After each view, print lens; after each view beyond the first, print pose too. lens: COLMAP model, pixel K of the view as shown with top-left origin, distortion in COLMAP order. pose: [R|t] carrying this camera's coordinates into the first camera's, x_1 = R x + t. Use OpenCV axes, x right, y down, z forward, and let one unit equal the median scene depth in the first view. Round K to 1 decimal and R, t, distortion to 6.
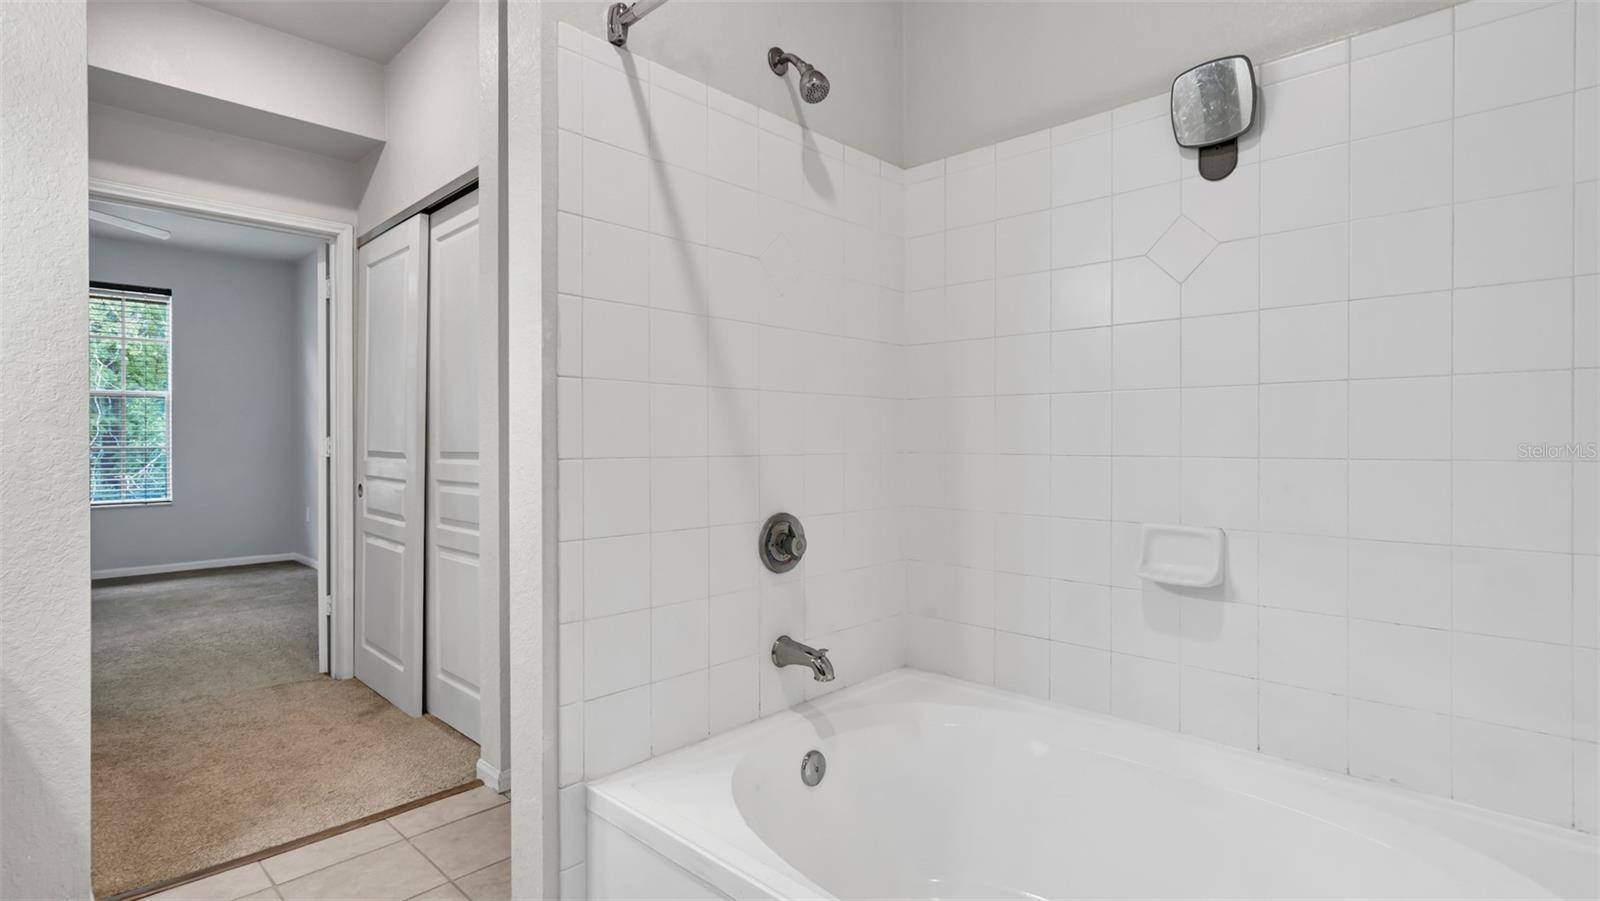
lens RADIAL K [[751.2, 0, 793.6], [0, 751.2, 442.5], [0, 0, 1]] dist [0.001089, -0.000755]
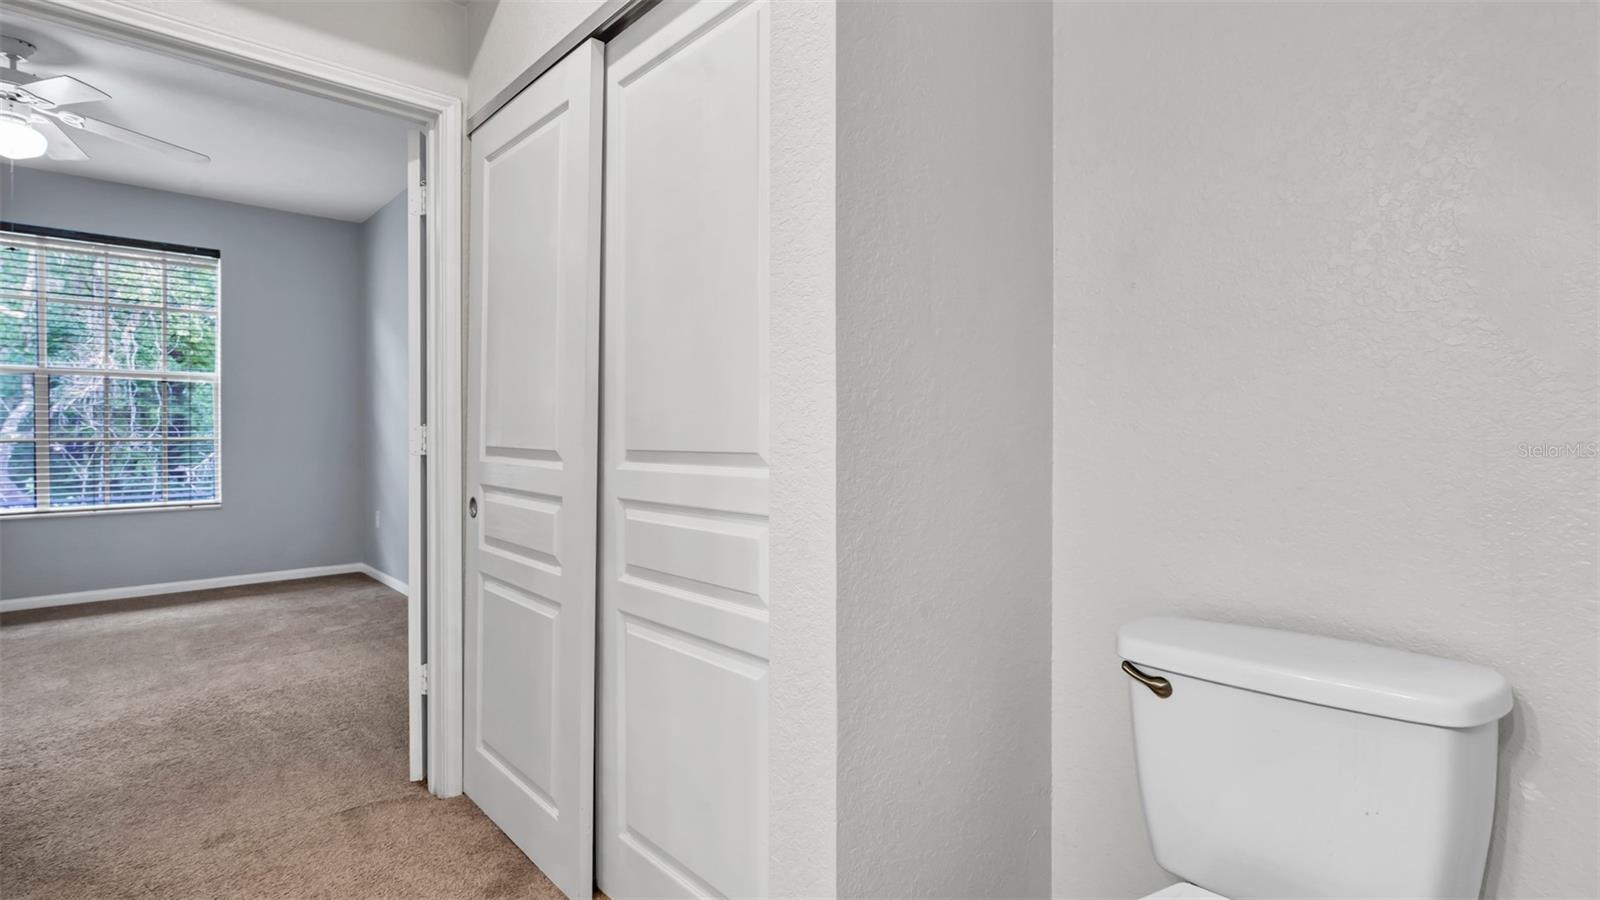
lens RADIAL K [[751.2, 0, 800.3], [0, 751.2, 441.9], [0, 0, 1]] dist [0.001089, -0.000755]
pose [[0.998717, 0.004757, -0.050407, -0.259479], [-0.004394, 0.999964, 0.007308, 0.001212], [0.050440, -0.007077, 0.998702, 0.363096]]
